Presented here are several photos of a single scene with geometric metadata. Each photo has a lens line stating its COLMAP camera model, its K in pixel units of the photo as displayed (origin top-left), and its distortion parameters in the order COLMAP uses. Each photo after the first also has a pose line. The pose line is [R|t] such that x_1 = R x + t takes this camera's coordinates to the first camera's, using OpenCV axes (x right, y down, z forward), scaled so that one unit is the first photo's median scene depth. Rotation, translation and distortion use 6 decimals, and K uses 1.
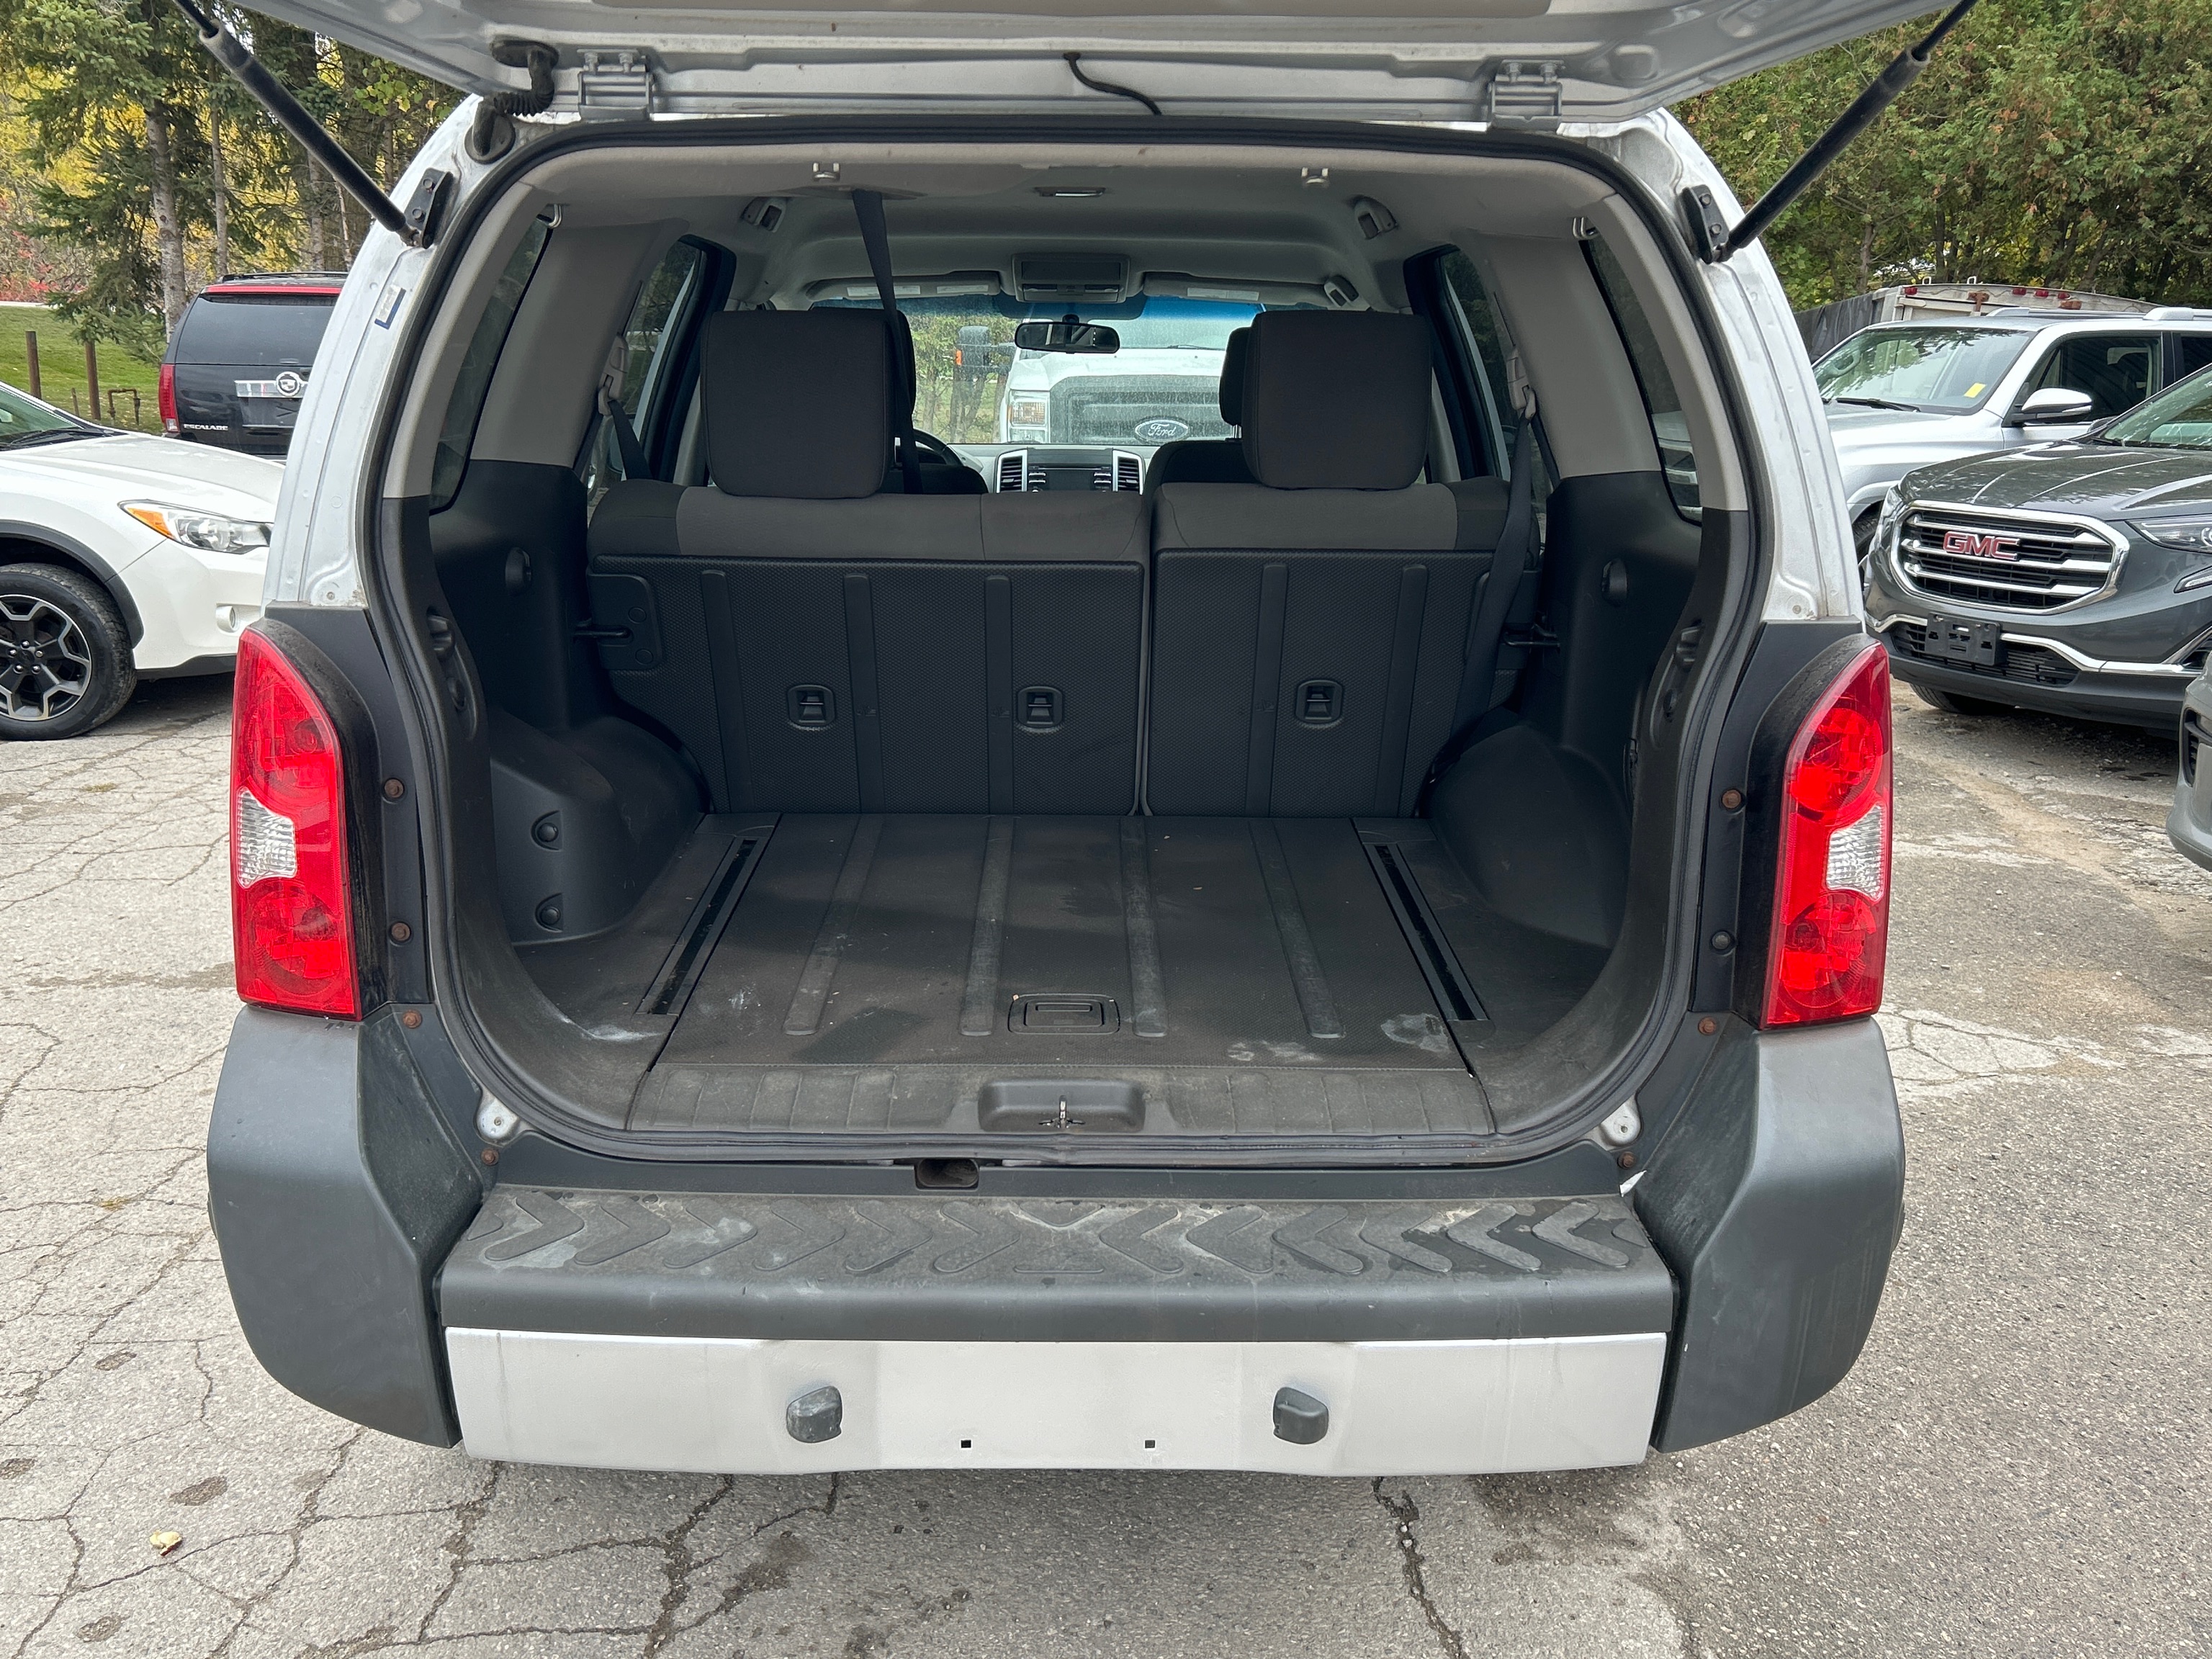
lens RADIAL K [[1924.0, 0, 1106.0], [0, 1924.0, 829.5], [0, 0, 1]] dist [-0.000145, -0.002137]
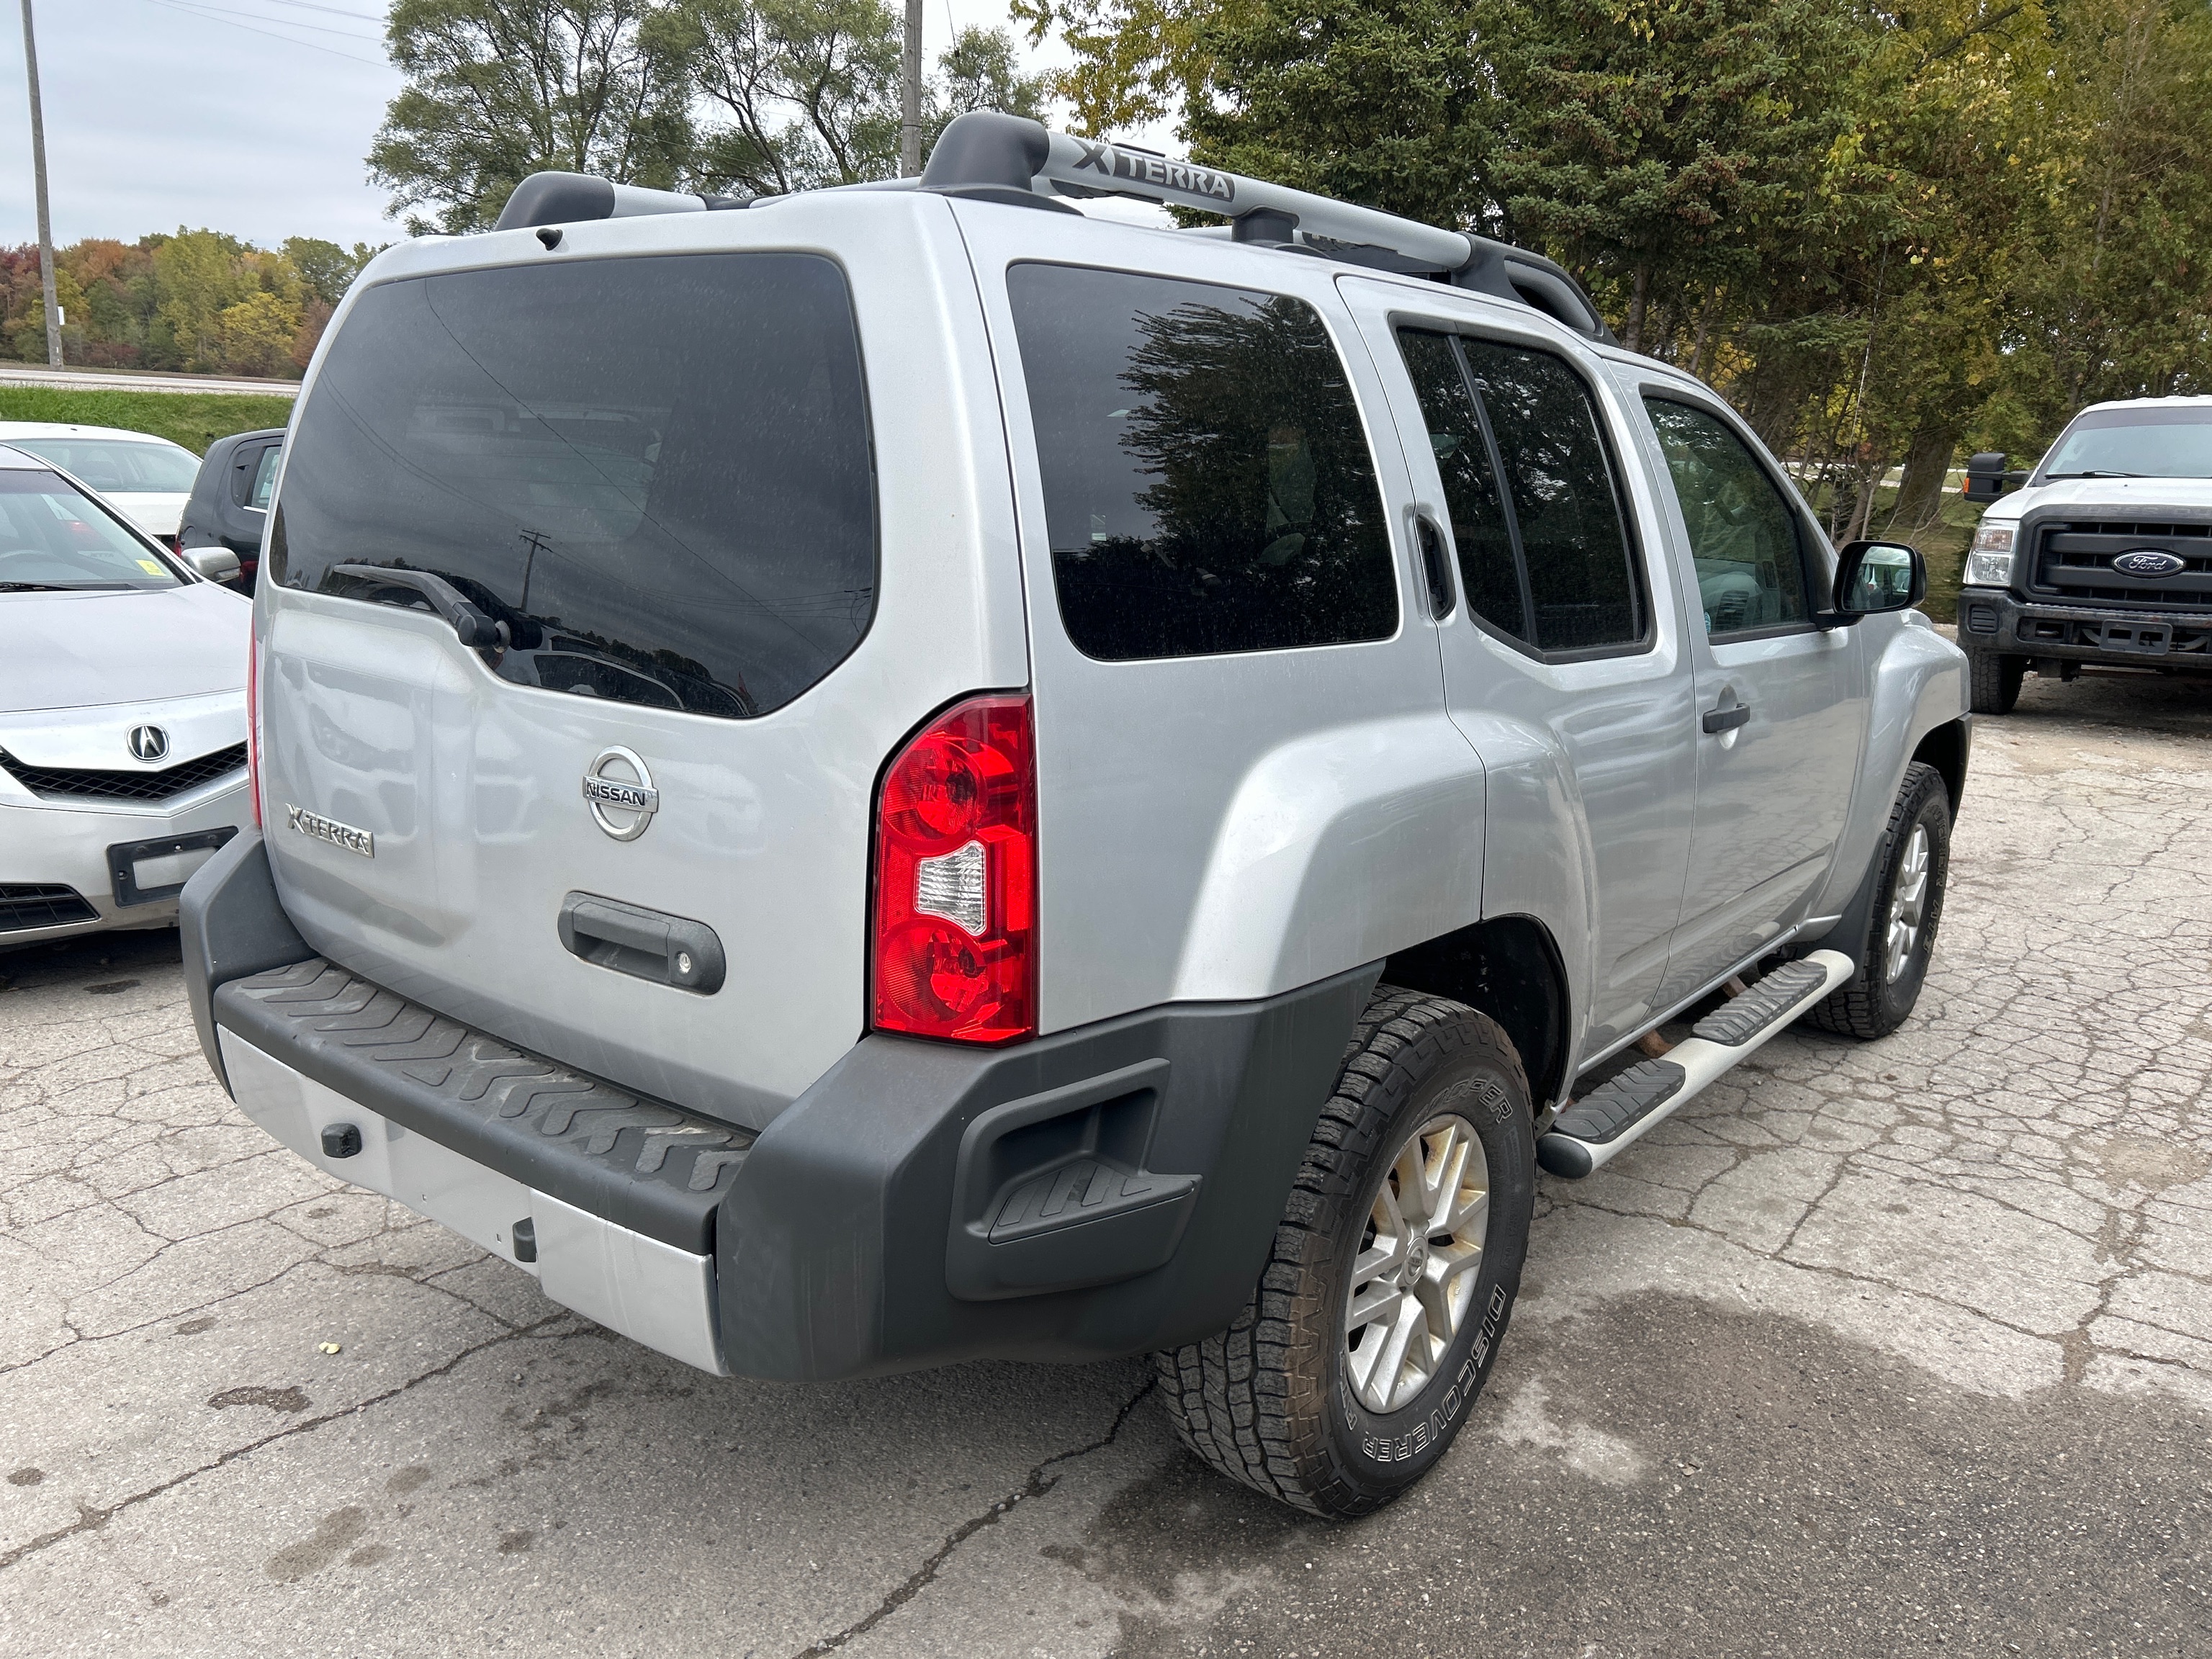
lens RADIAL K [[1729.1, 0, 984.7], [0, 1729.1, 840.0], [0, 0, 1]] dist [0.009281, 0.002845]
pose [[0.756038, 0.152247, -0.636575, 0.959080], [-0.176187, 0.984011, 0.026091, -0.038762], [0.630369, 0.092430, 0.770774, 0.258292]]
